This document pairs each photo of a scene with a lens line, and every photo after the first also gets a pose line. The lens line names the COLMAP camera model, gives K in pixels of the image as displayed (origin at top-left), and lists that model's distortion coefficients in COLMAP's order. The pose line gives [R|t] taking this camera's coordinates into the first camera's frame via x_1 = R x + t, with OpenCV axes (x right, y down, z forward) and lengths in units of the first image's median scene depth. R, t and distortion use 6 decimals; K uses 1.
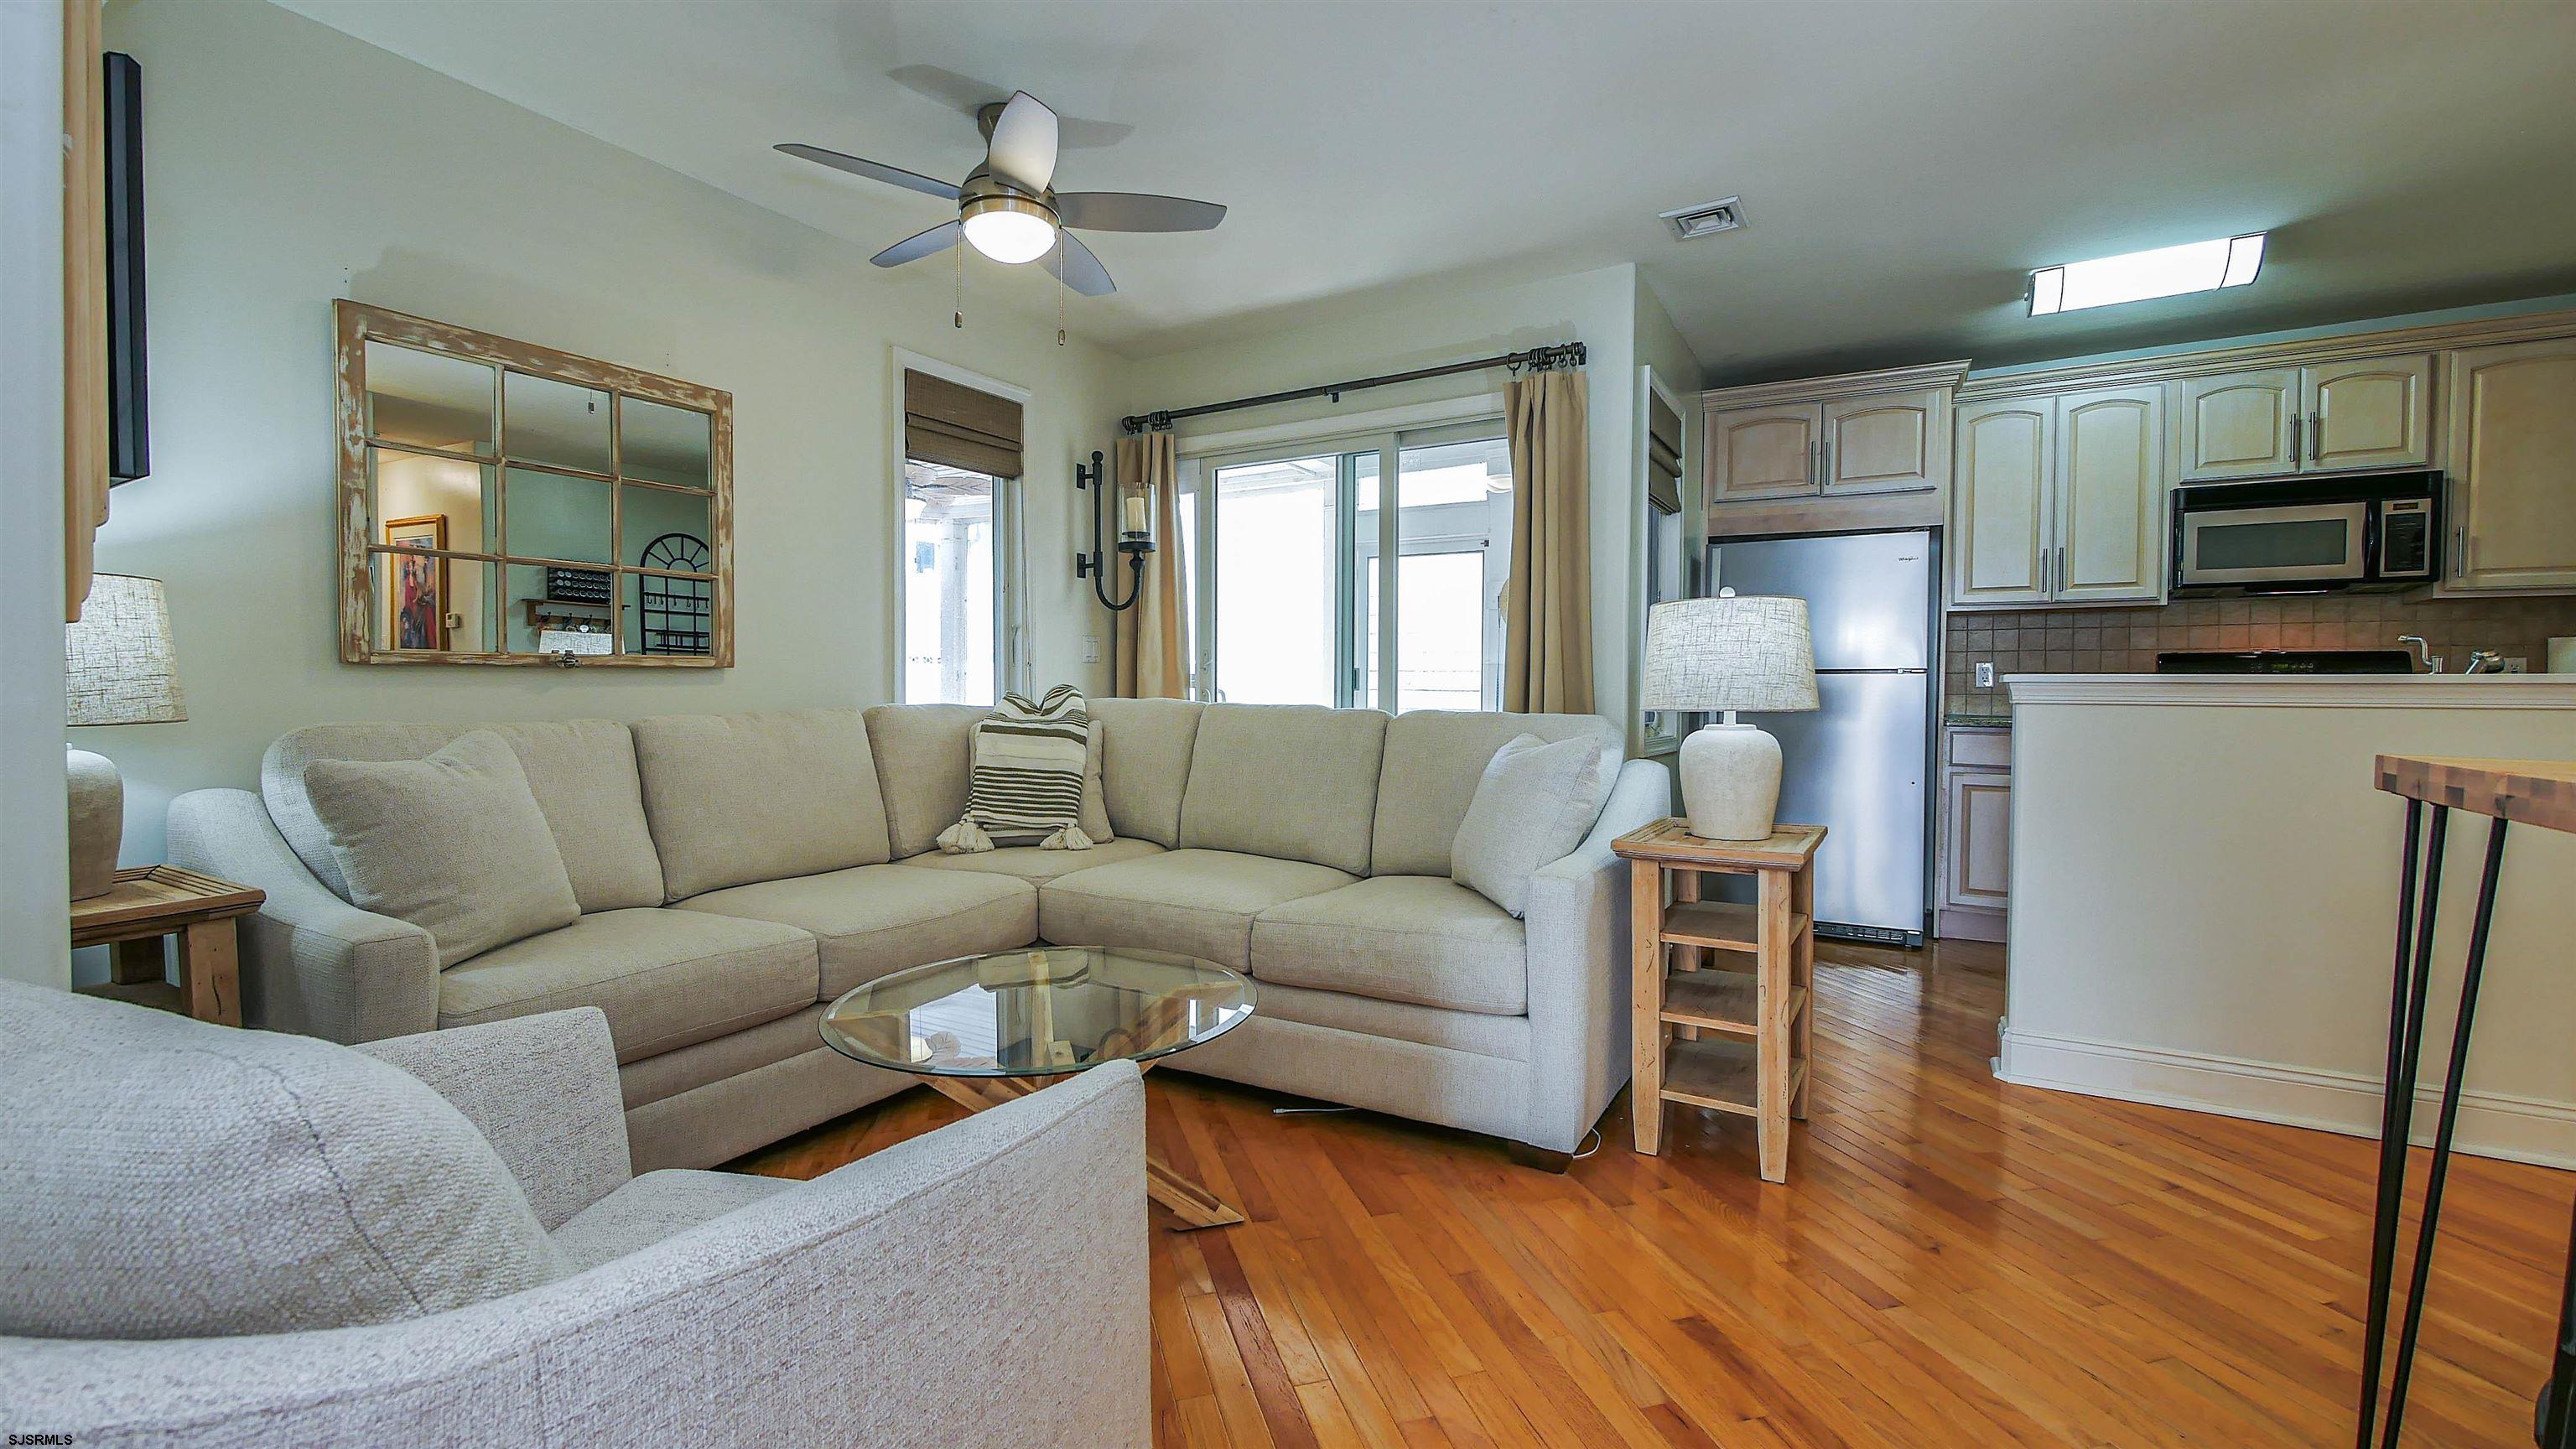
lens RADIAL K [[1058.1, 0, 1289.3], [0, 1058.1, 697.1], [0, 0, 1]] dist [-0.007259, 0.000666]
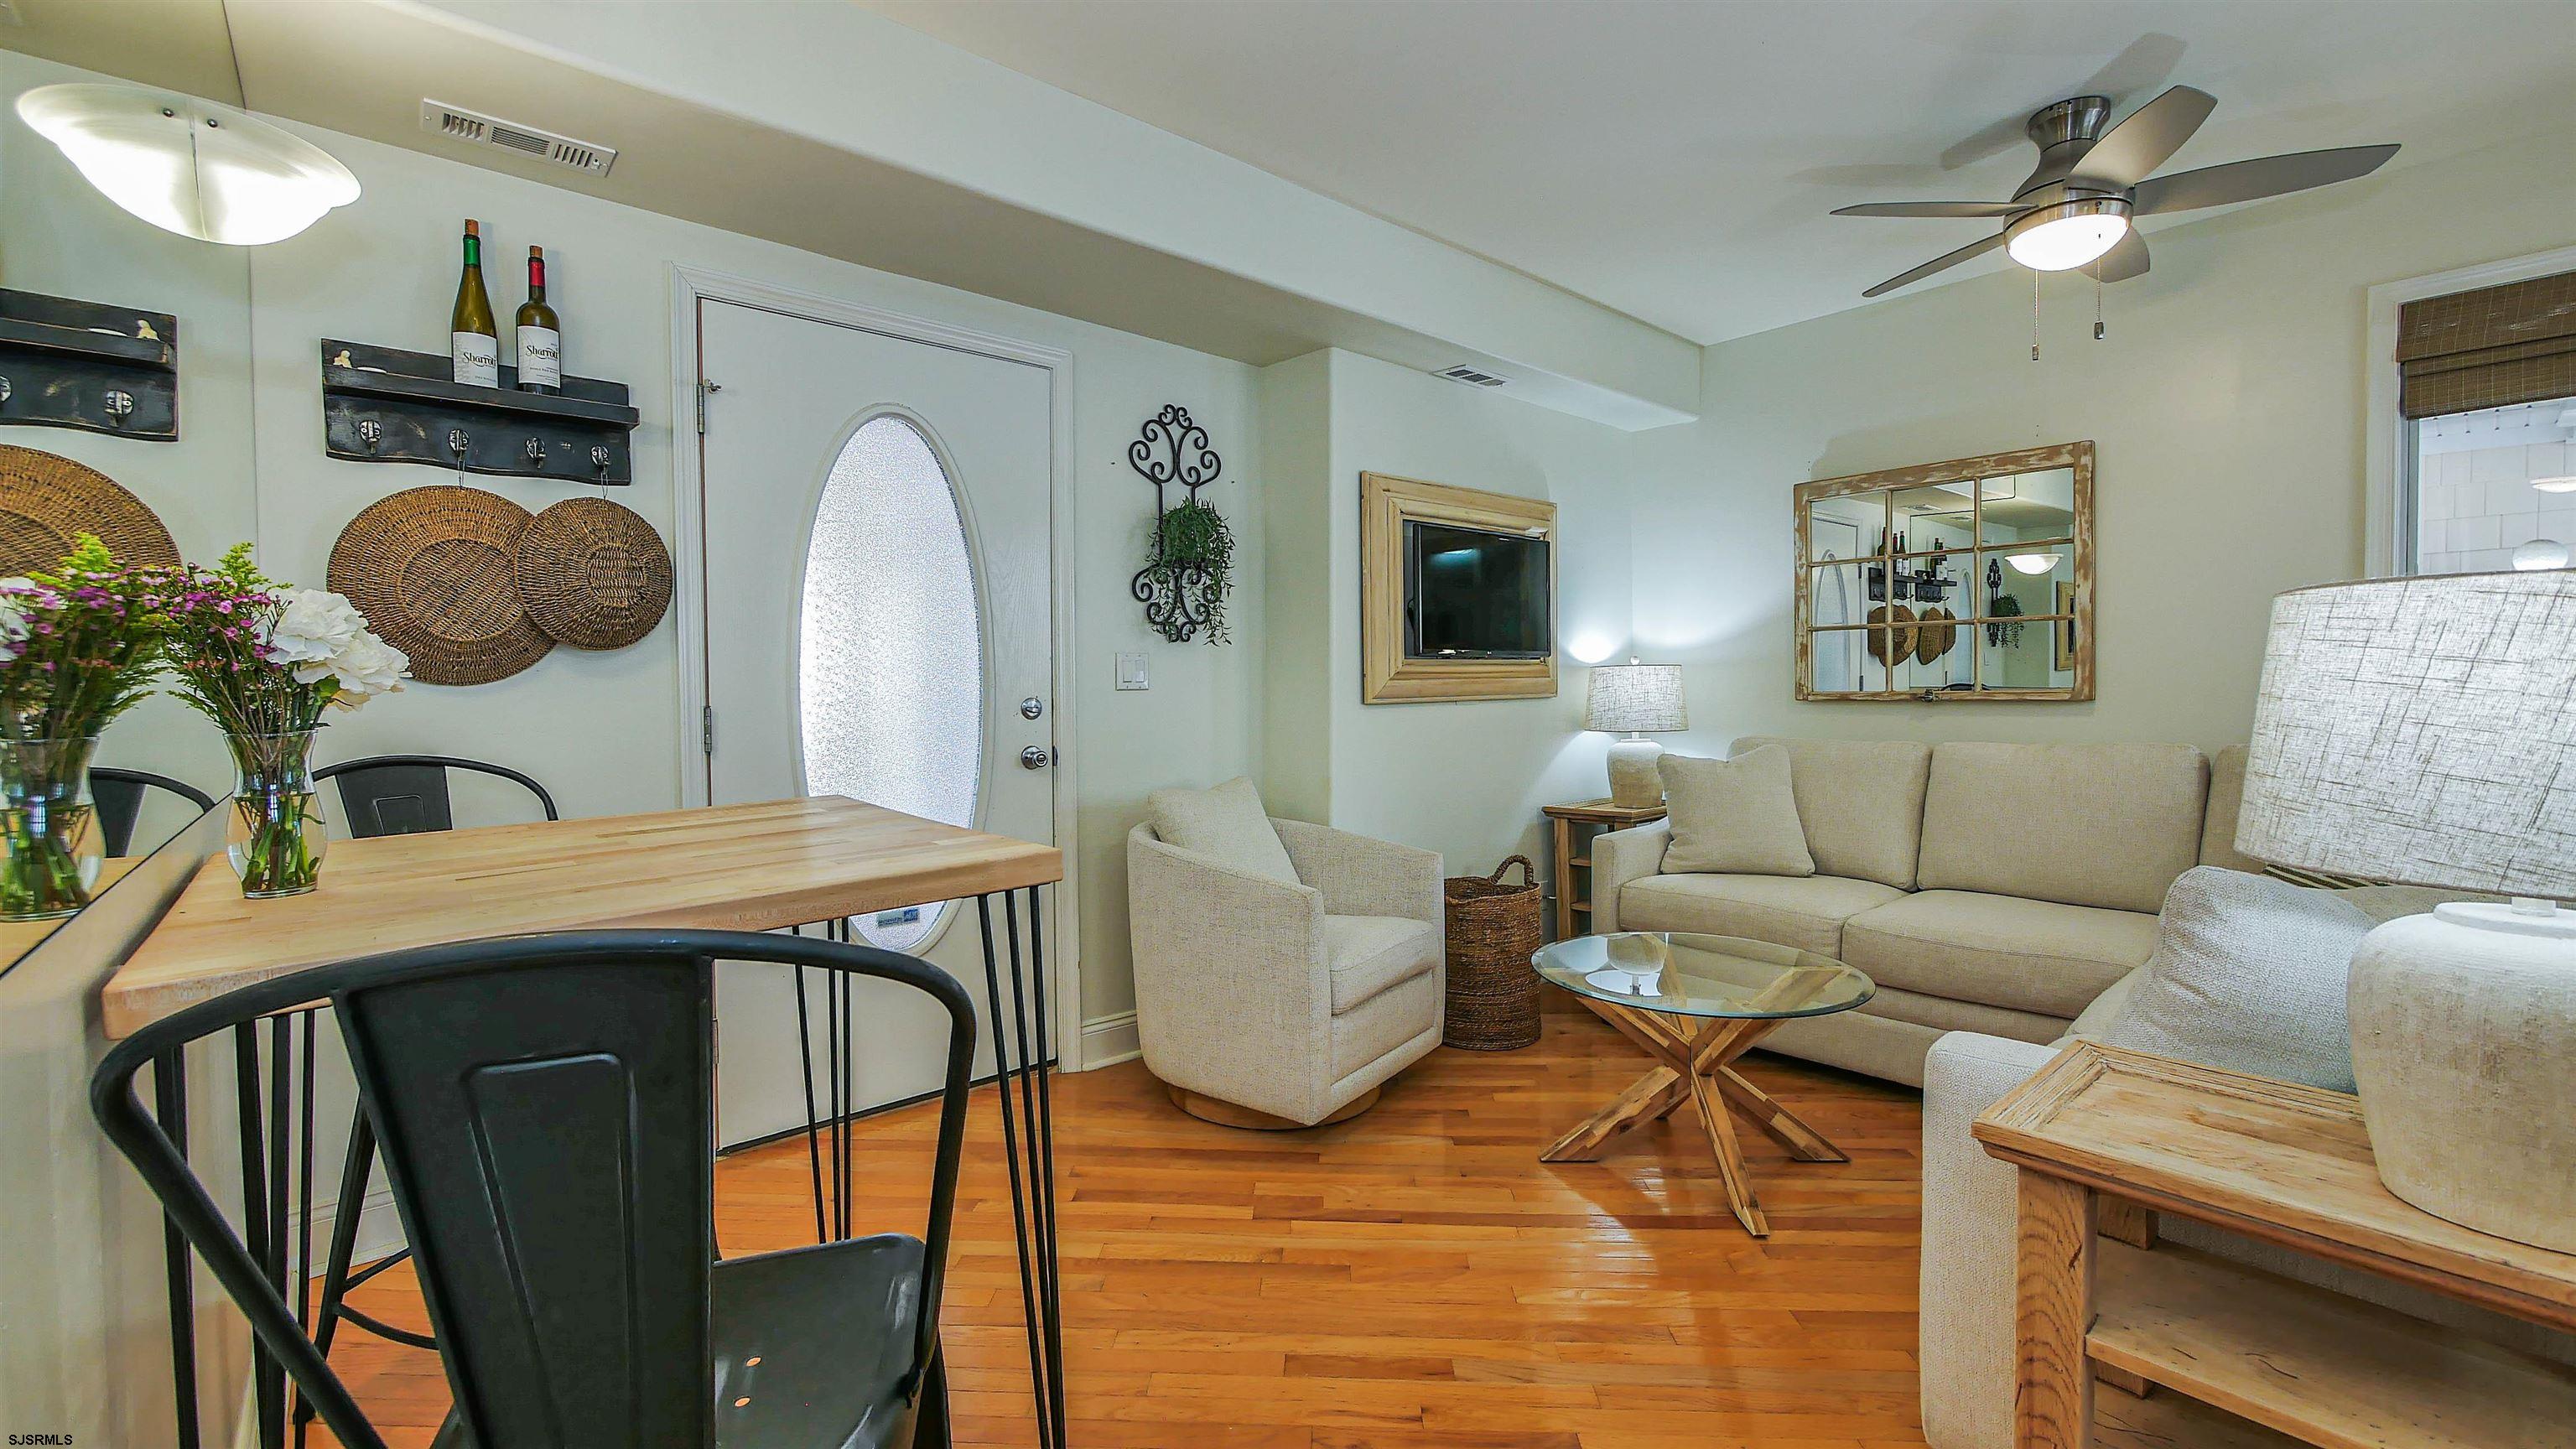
lens RADIAL K [[1058.1, 0, 1278.5], [0, 1058.1, 711.4], [0, 0, 1]] dist [-0.007259, 0.000666]
pose [[-0.321429, 0.023334, -0.946646, 0.581929], [-0.005030, 0.999640, 0.026348, -0.031959], [0.946920, 0.013231, -0.321196, 0.452751]]
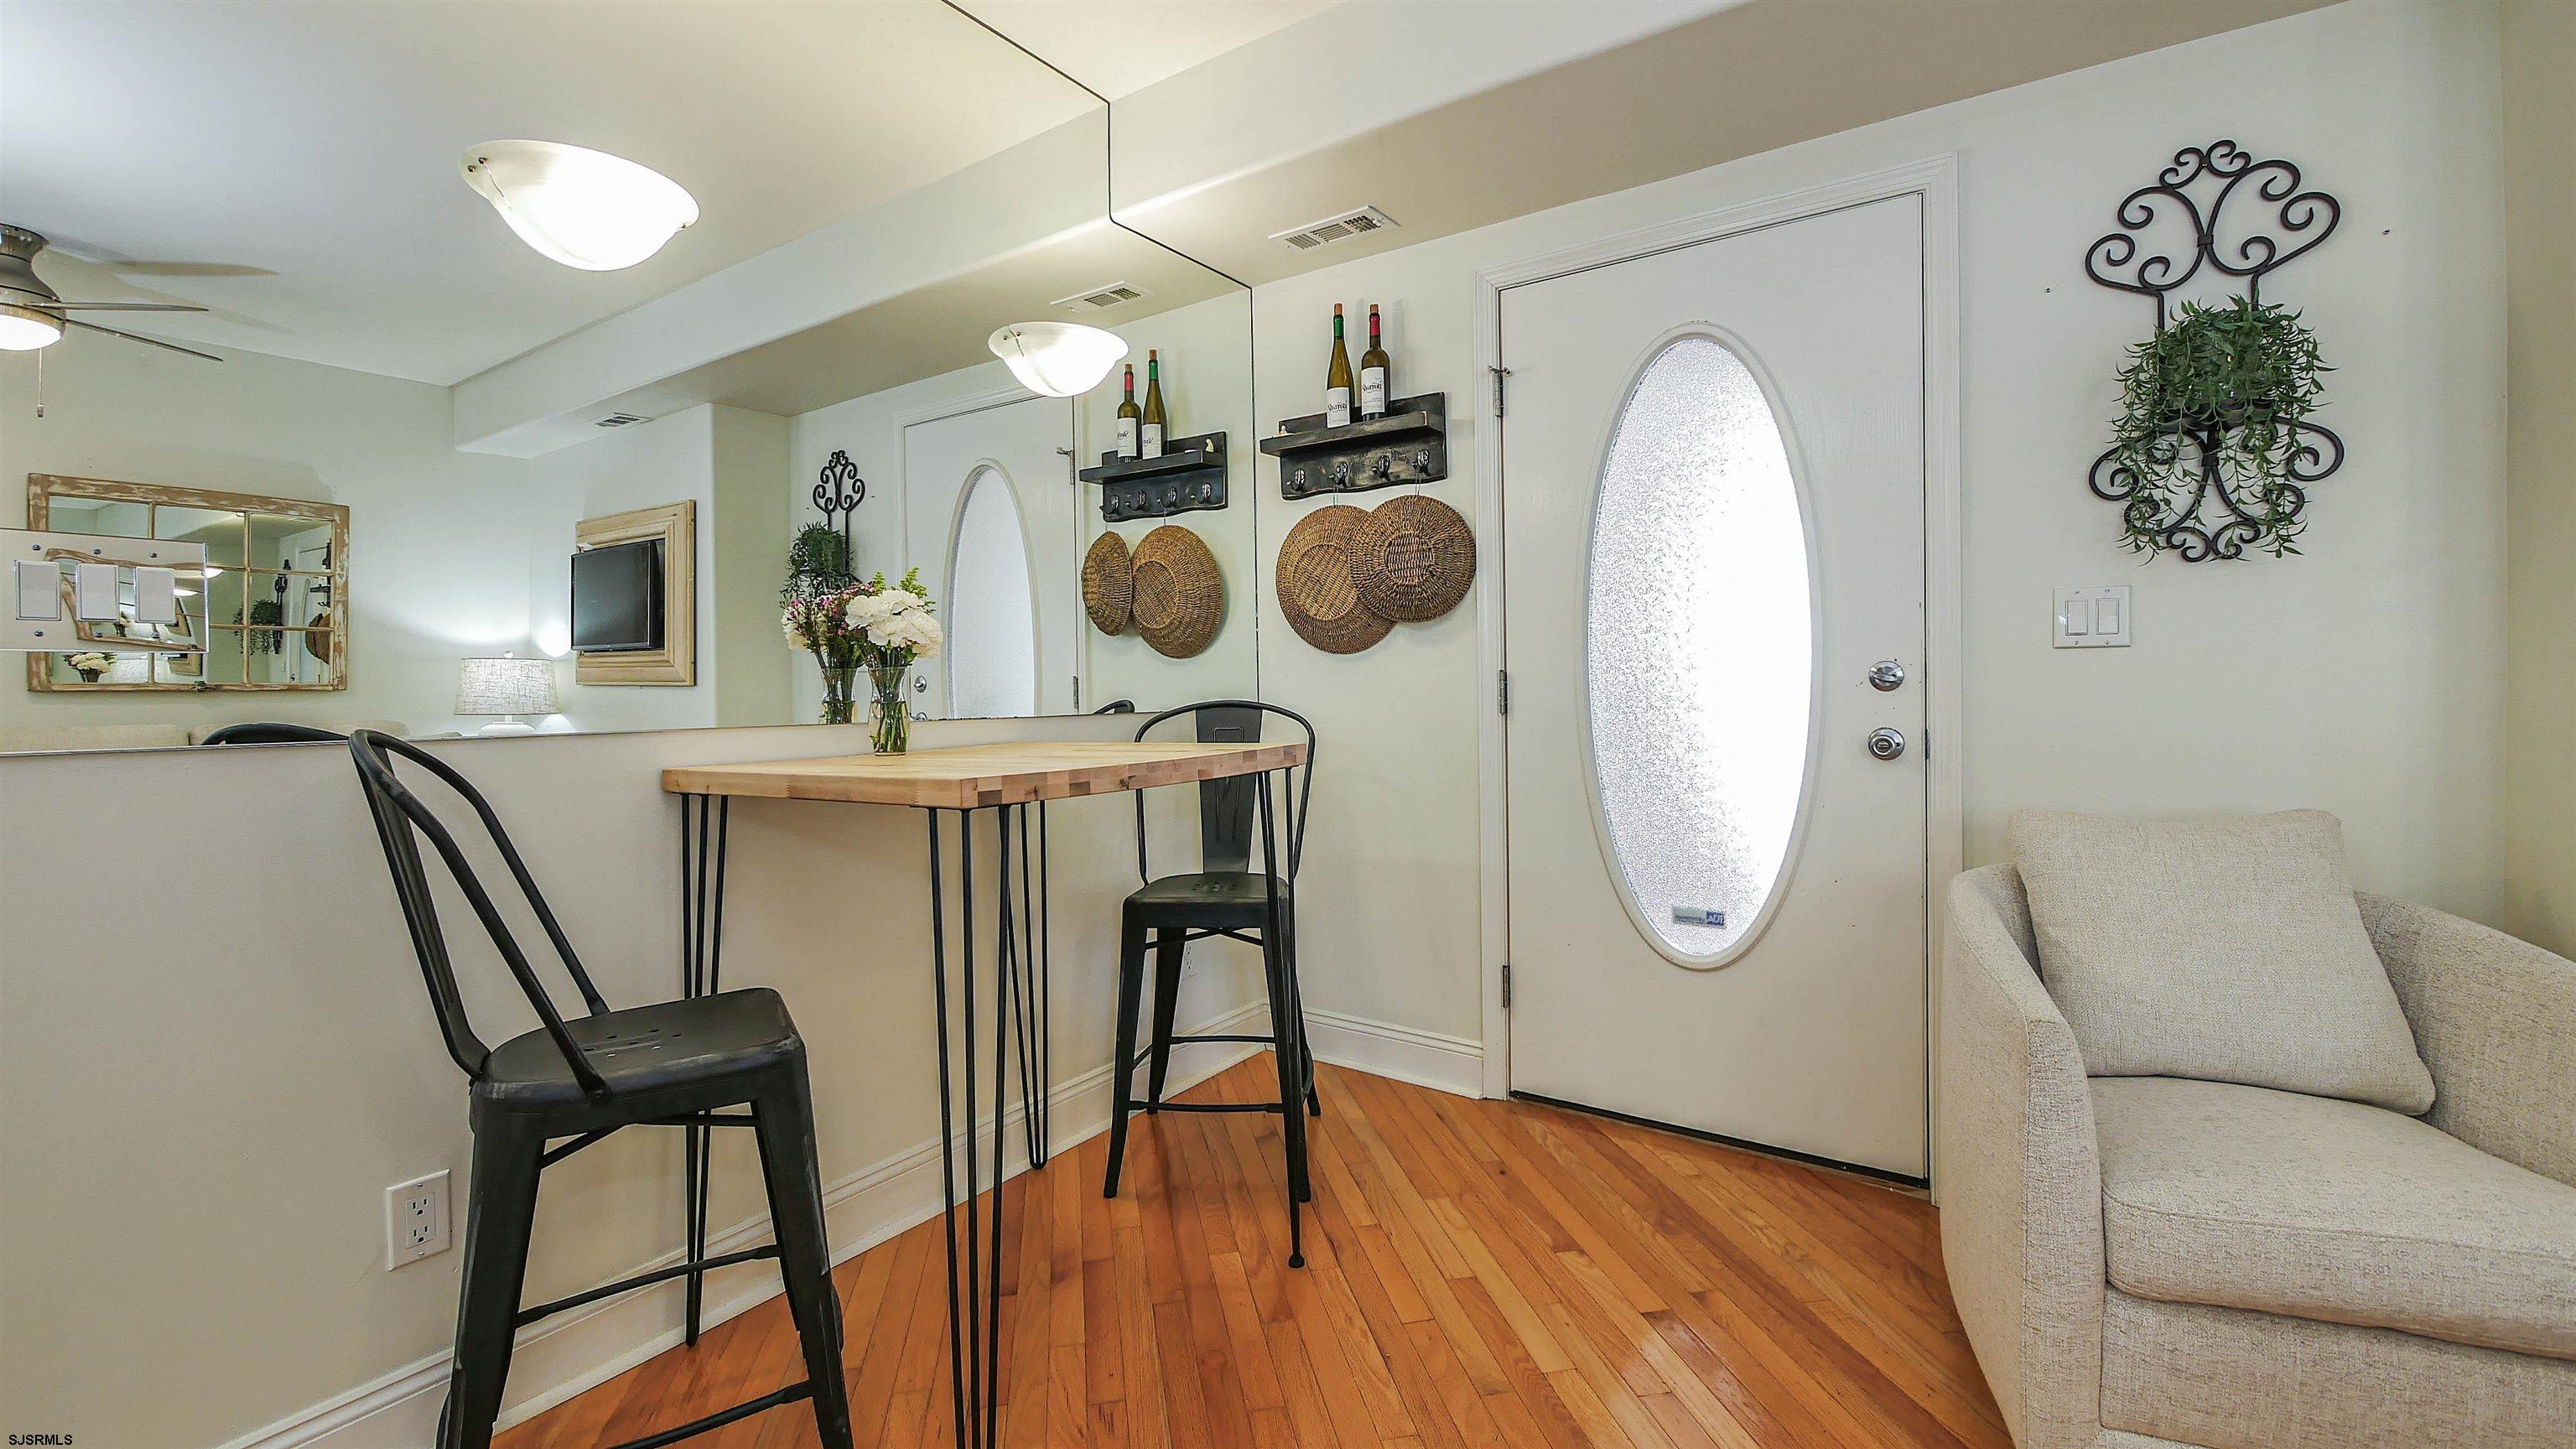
lens RADIAL K [[1058.1, 0, 1292.9], [0, 1058.1, 697.0], [0, 0, 1]] dist [-0.007259, 0.000666]
pose [[-0.997406, 0.001103, 0.071979, 0.176393], [0.002530, 0.999802, 0.019740, -0.013293], [-0.071943, 0.019870, -0.997211, 0.611873]]
